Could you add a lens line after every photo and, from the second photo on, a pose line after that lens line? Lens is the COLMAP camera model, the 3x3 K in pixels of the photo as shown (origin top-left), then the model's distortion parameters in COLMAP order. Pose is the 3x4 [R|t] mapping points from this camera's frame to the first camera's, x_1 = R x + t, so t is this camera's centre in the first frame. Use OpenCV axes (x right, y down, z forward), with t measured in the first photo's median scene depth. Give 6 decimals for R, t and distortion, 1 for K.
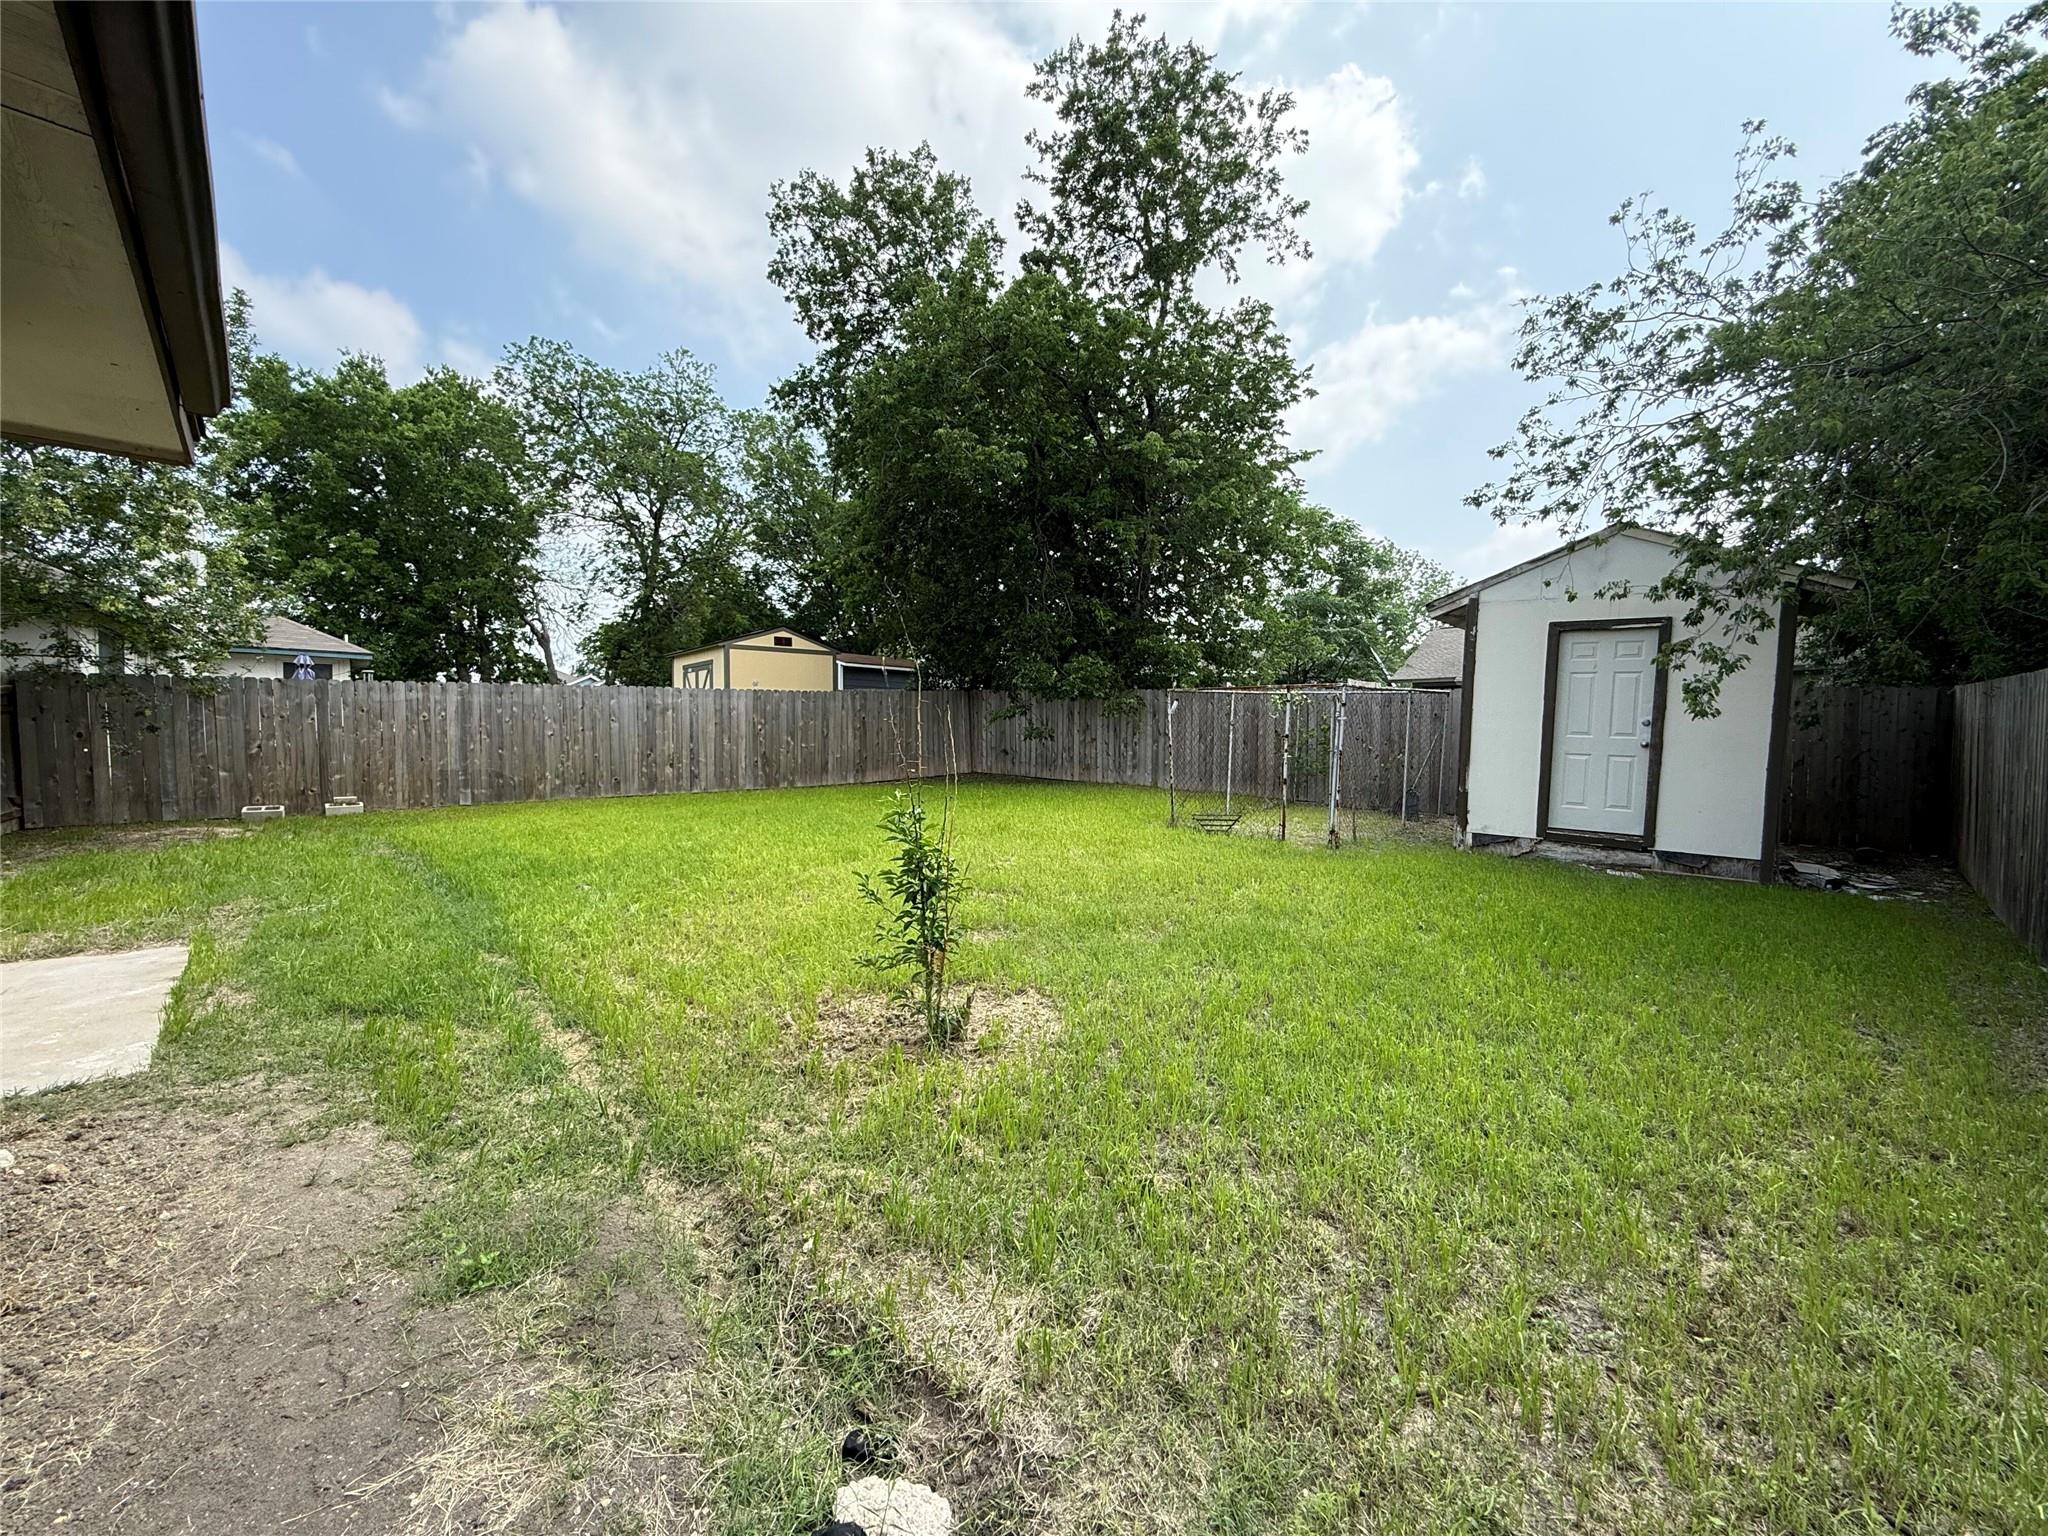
lens RADIAL K [[814.5, 0, 1023.3], [0, 814.5, 771.6], [0, 0, 1]] dist [0.001686, 0.000077]
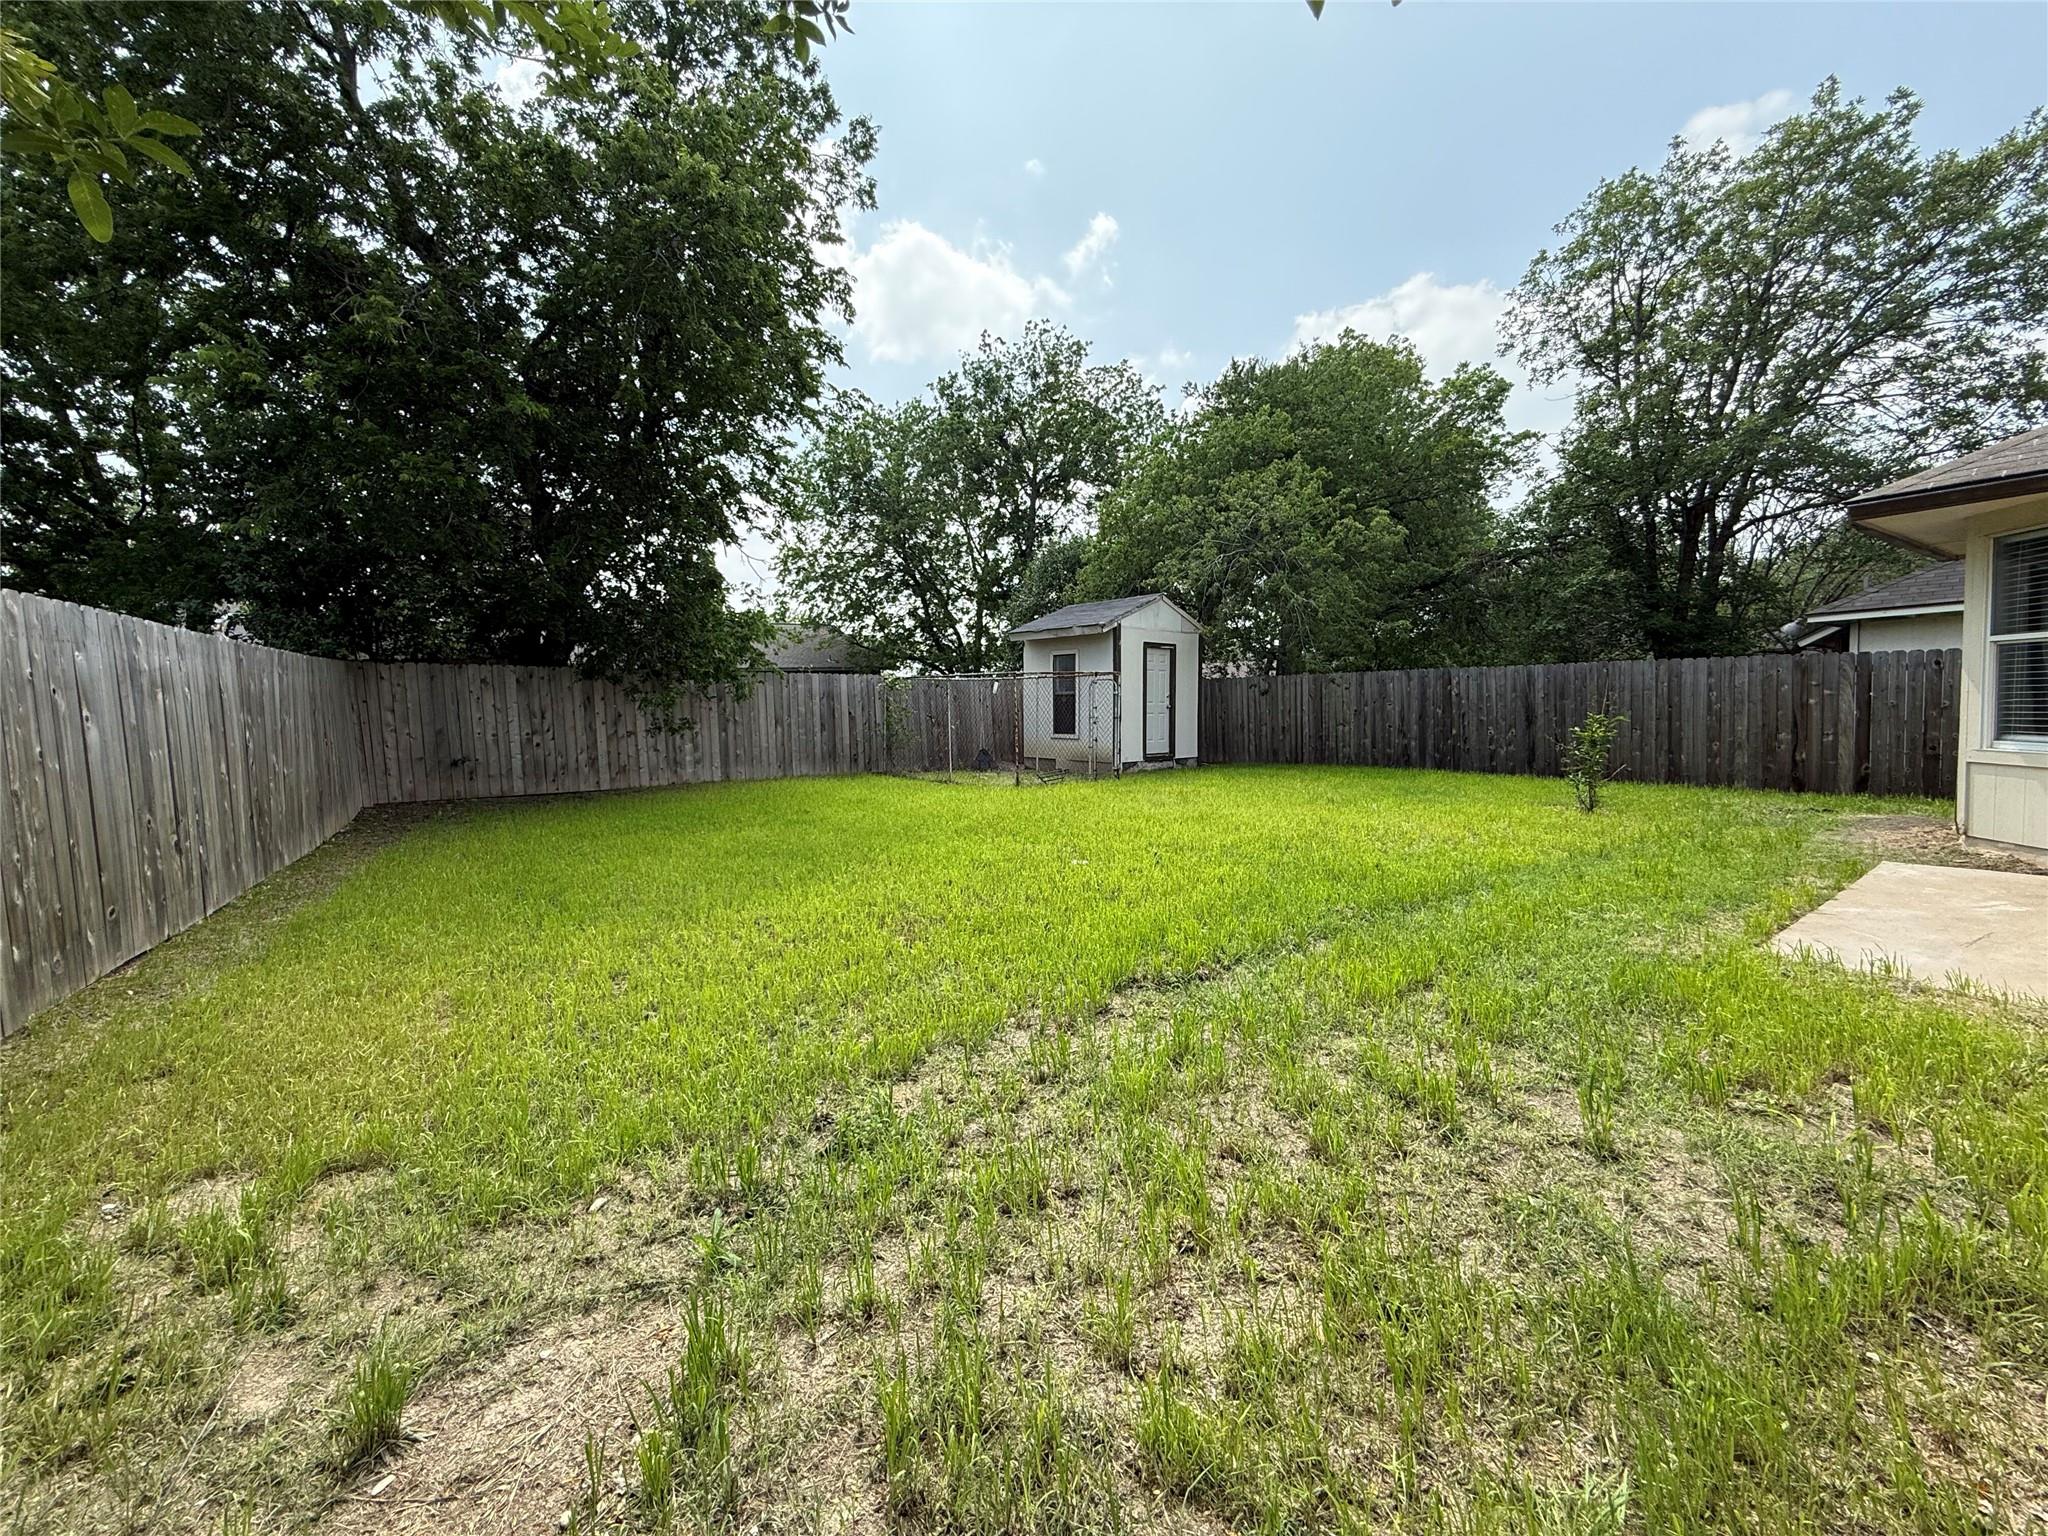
lens RADIAL K [[814.5, 0, 1024.5], [0, 814.5, 769.2], [0, 0, 1]] dist [0.001686, 0.000077]
pose [[0.162736, -0.084747, 0.983023, -1.208077], [0.089570, 0.993460, 0.070819, -0.051637], [-0.982596, 0.076525, 0.169262, 0.962421]]
